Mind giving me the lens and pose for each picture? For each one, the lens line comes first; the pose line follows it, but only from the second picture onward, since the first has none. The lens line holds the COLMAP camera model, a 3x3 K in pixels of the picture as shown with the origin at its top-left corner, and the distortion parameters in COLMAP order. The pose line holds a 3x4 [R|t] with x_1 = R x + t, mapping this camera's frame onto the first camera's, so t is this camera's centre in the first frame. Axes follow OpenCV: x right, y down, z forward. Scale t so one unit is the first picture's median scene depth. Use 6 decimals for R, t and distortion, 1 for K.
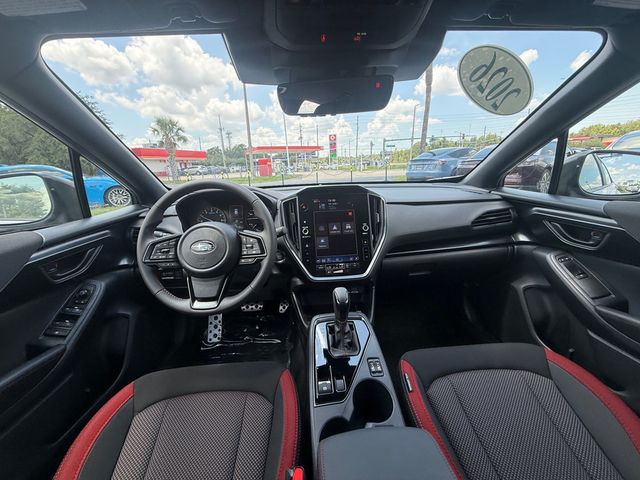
lens RADIAL K [[263.4, 0, 320.0], [0, 263.4, 240.0], [0, 0, 1]] dist [-0.010025, -0.000052]
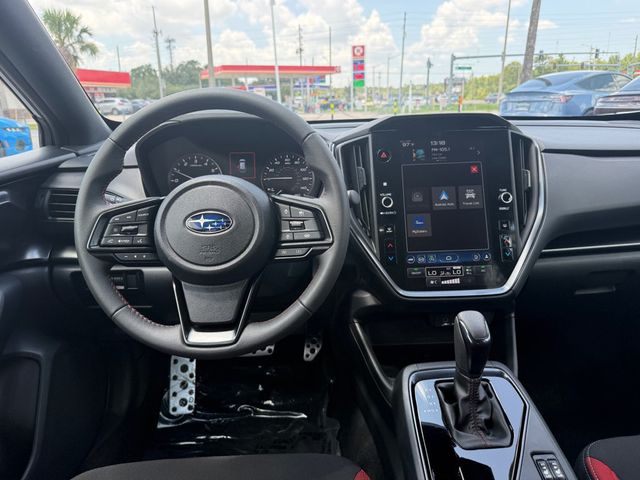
lens RADIAL K [[471.2, 0, 320.0], [0, 471.2, 240.0], [0, 0, 1]] dist [0.068193, -0.128257]
pose [[0.999610, 0.022138, -0.017017, -0.164967], [-0.022038, 0.999739, 0.006085, 0.037991], [0.017147, -0.005708, 0.999837, 0.073249]]
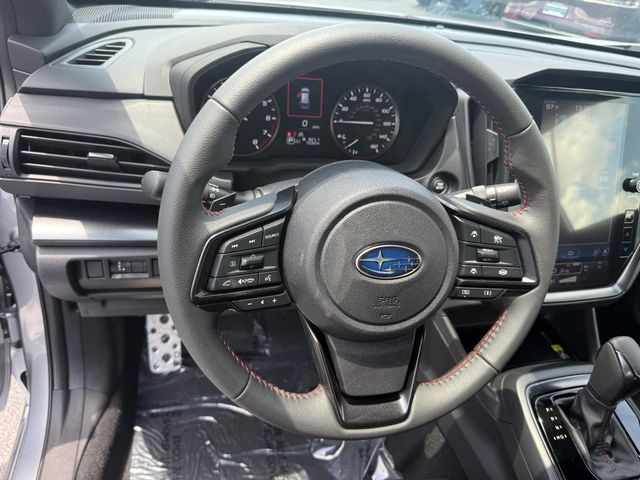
lens RADIAL K [[471.2, 0, 320.0], [0, 471.2, 240.0], [0, 0, 1]] dist [0.068193, -0.128257]
pose [[0.963462, 0.032963, 0.265811, -0.528011], [-0.112530, 0.950381, 0.290022, -0.124376], [-0.243061, -0.309337, 0.919365, 0.372955]]
